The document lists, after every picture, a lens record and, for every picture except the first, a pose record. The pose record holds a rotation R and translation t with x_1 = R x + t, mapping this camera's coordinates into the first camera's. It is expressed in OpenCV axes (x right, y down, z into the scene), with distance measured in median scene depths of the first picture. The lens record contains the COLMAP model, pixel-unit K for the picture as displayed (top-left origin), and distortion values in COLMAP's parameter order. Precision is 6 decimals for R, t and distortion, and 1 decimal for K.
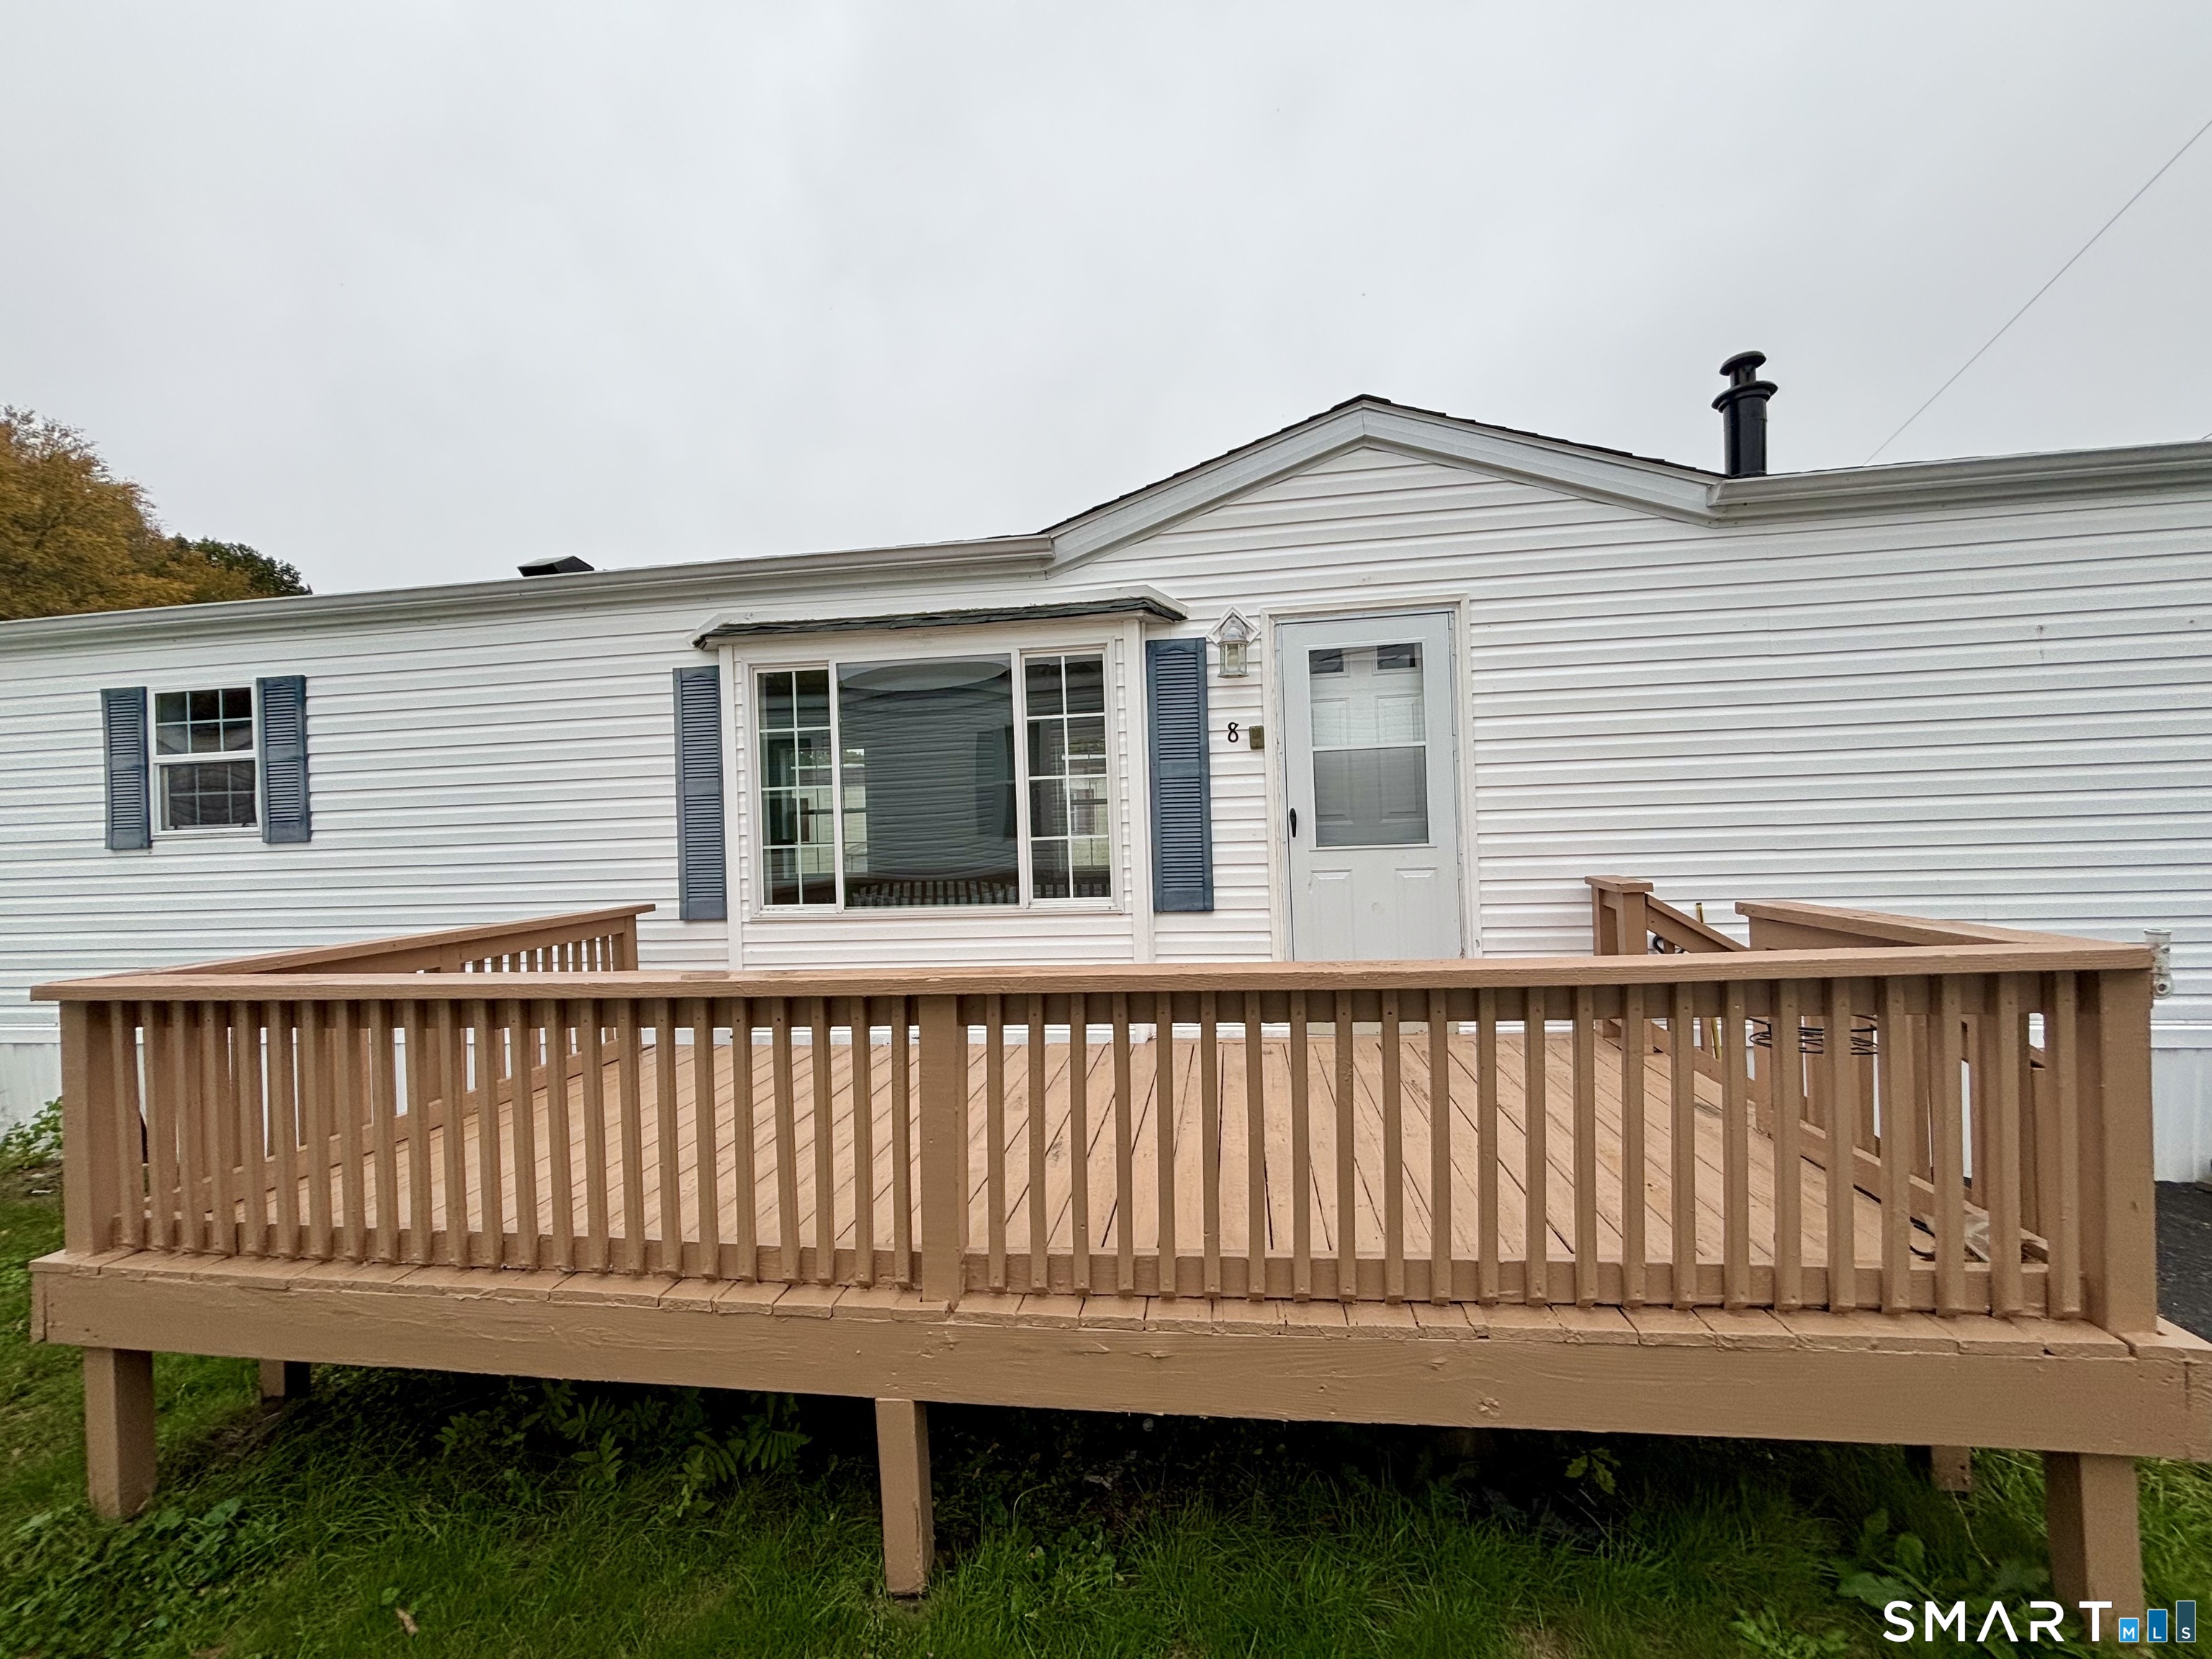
lens RADIAL K [[887.0, 0, 1095.1], [0, 887.0, 835.0], [0, 0, 1]] dist [0.001453, -0.000980]
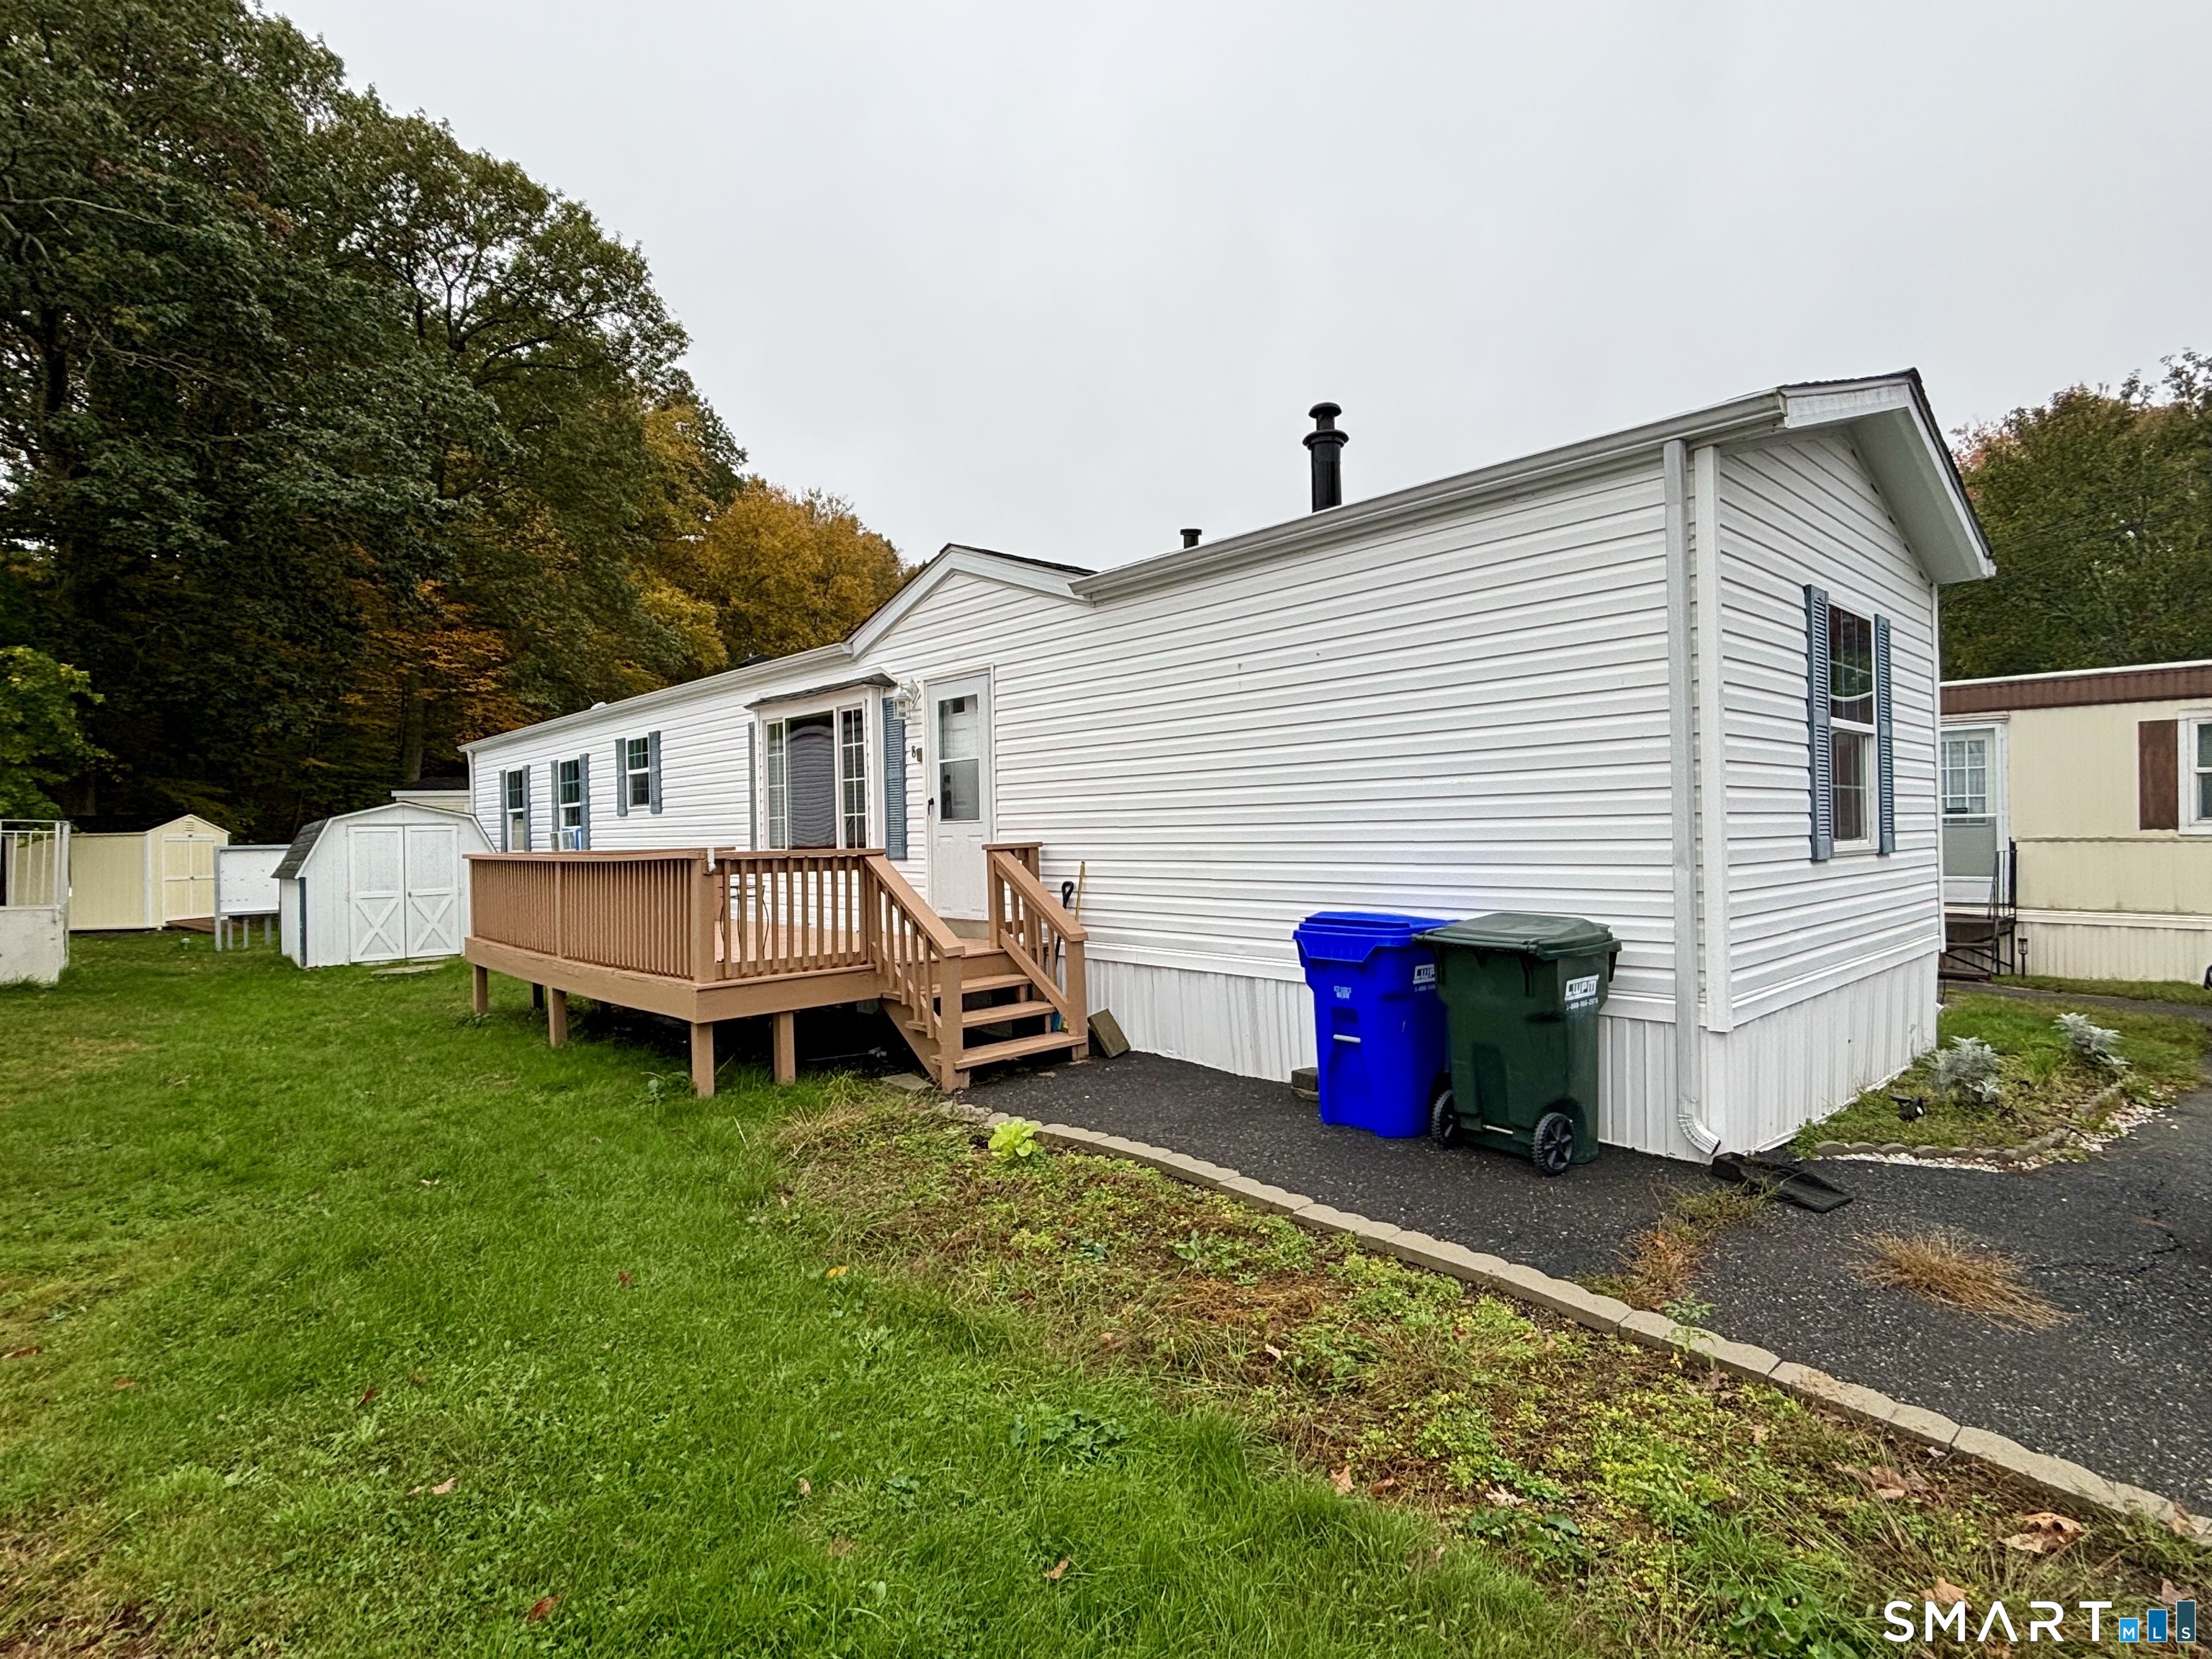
lens RADIAL K [[1124.2, 0, 1101.8], [0, 1124.2, 820.6], [0, 0, 1]] dist [0.015965, -0.000479]
pose [[0.779084, 0.013786, -0.626768, 1.714053], [-0.014221, 0.999890, 0.004316, -0.002417], [0.626759, 0.005551, 0.779194, -0.405012]]
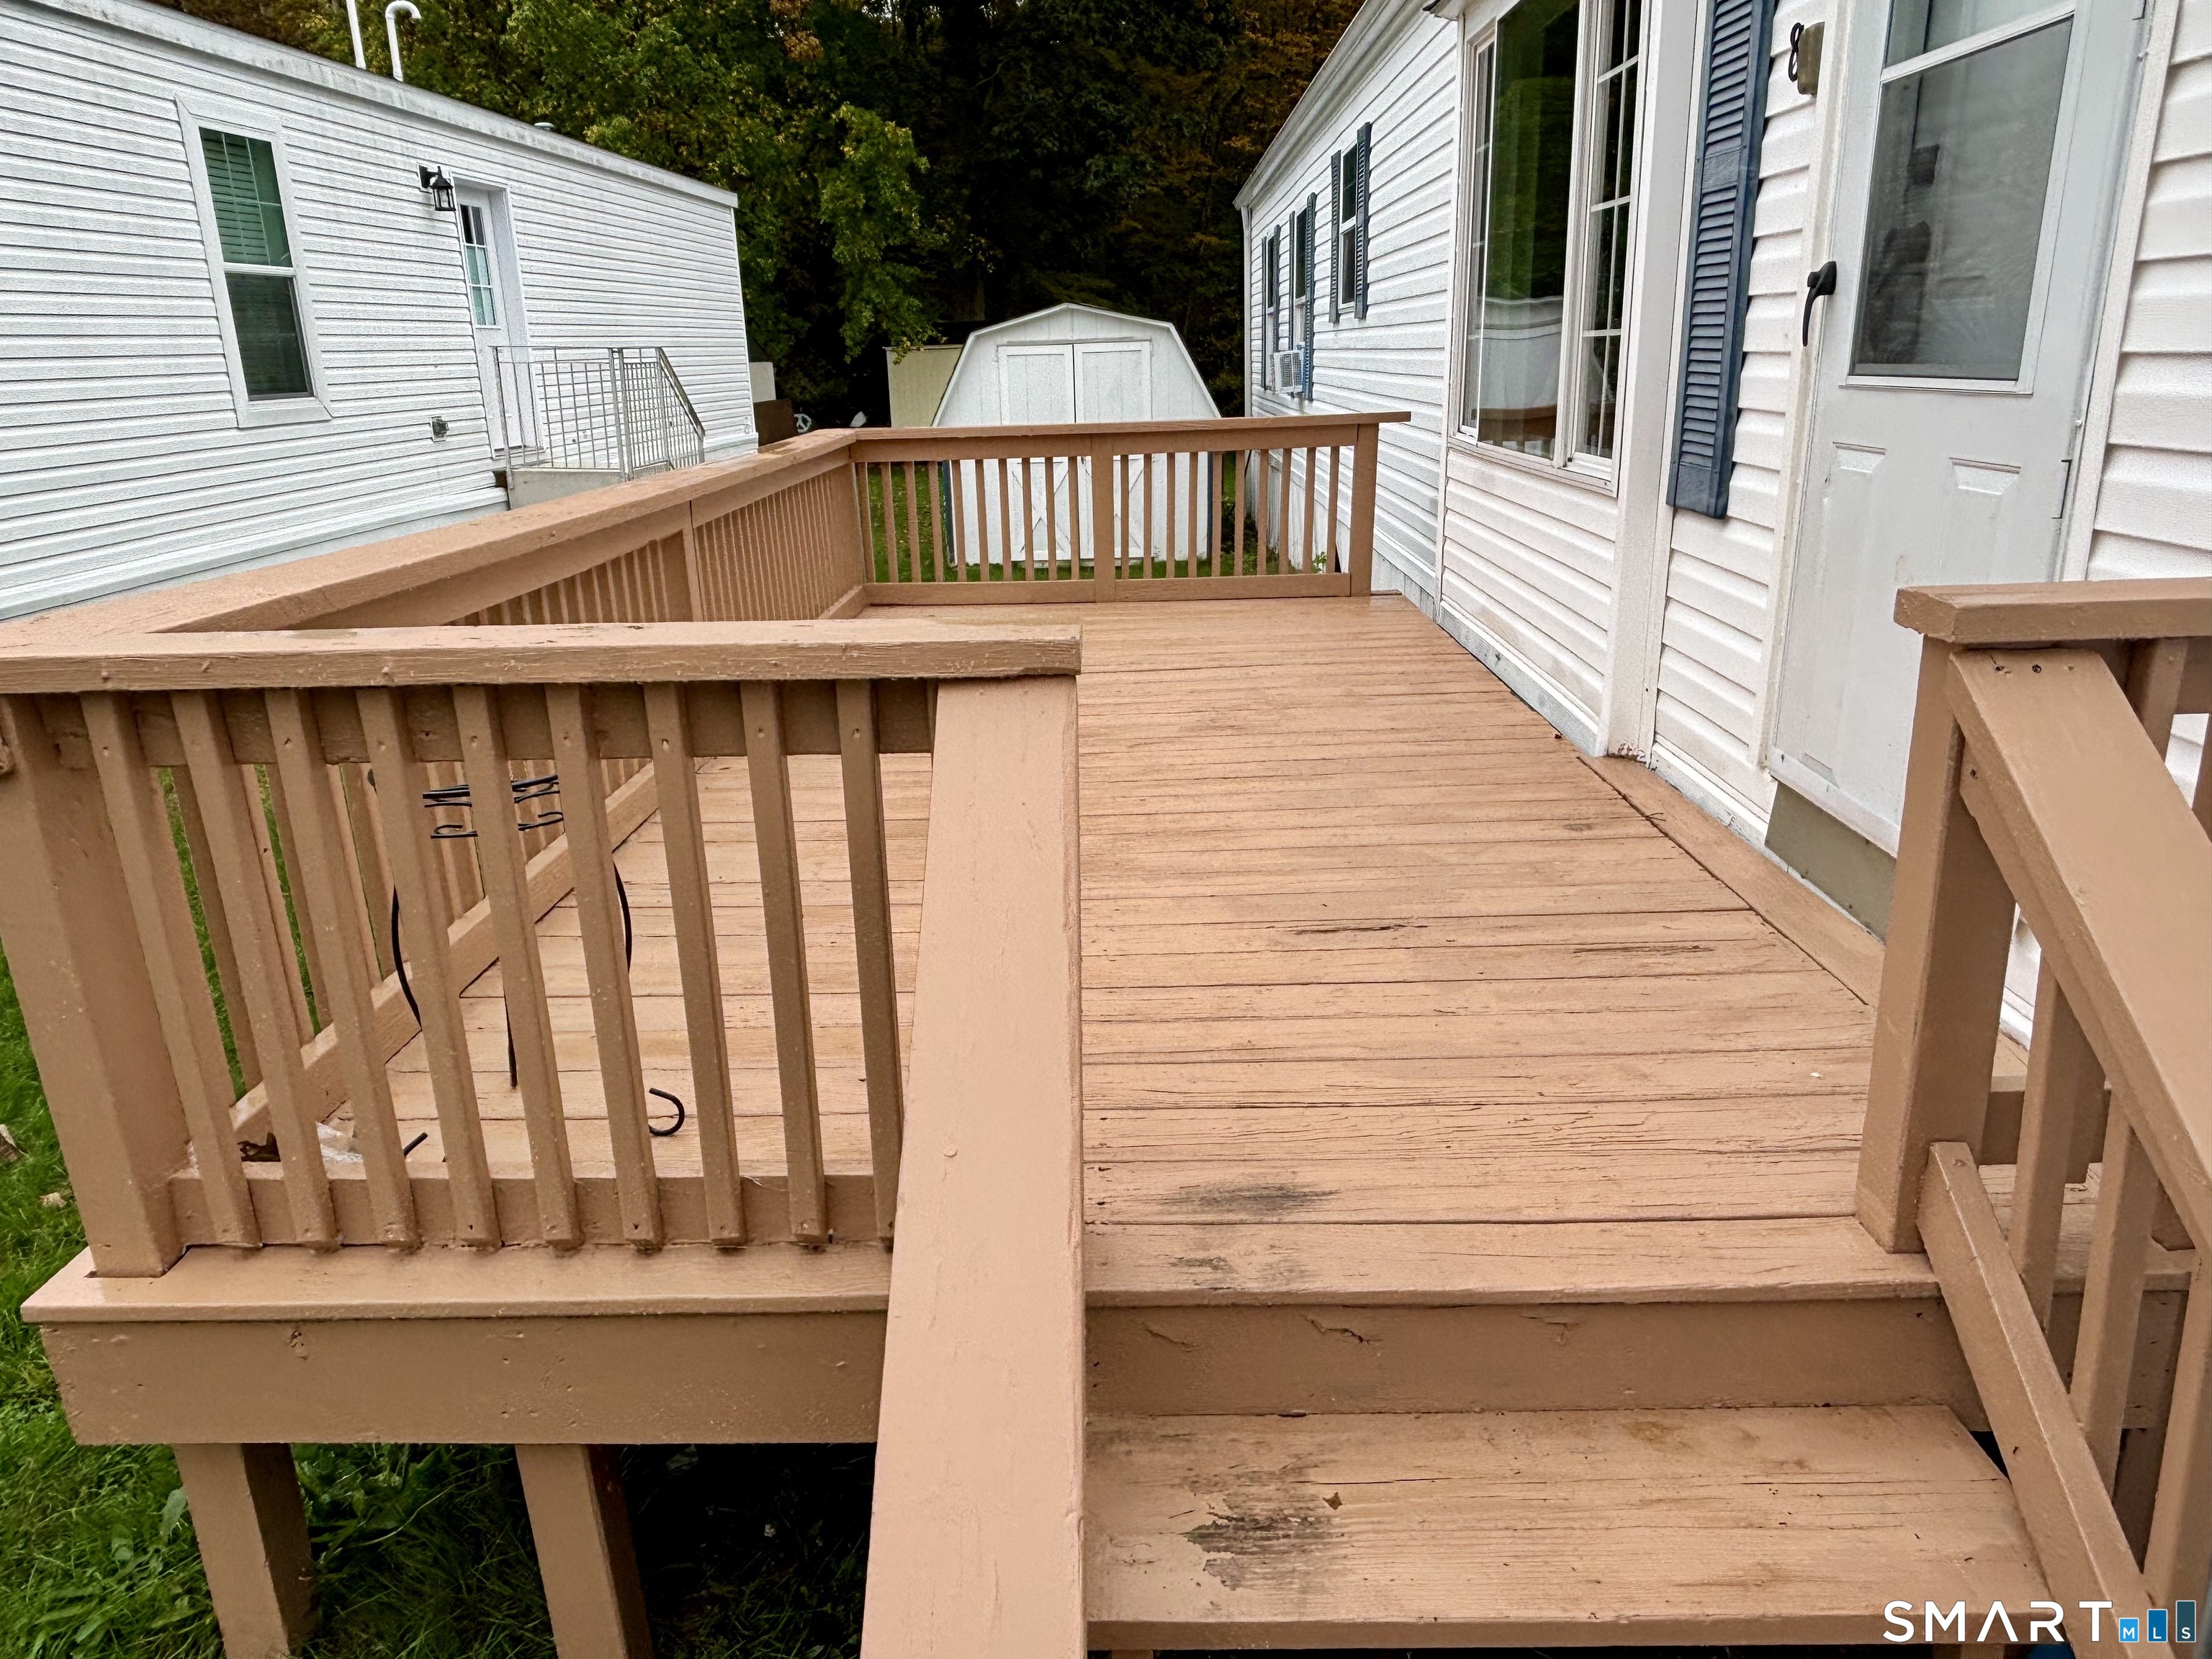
lens RADIAL K [[1497.3, 0, 1114.5], [0, 1497.3, 826.8], [0, 0, 1]] dist [0.004788, -0.005283]
pose [[0.146326, 0.328441, -0.933121, 0.801857], [0.009224, 0.942780, 0.333287, -0.020361], [0.989193, -0.057376, 0.134924, 0.598142]]
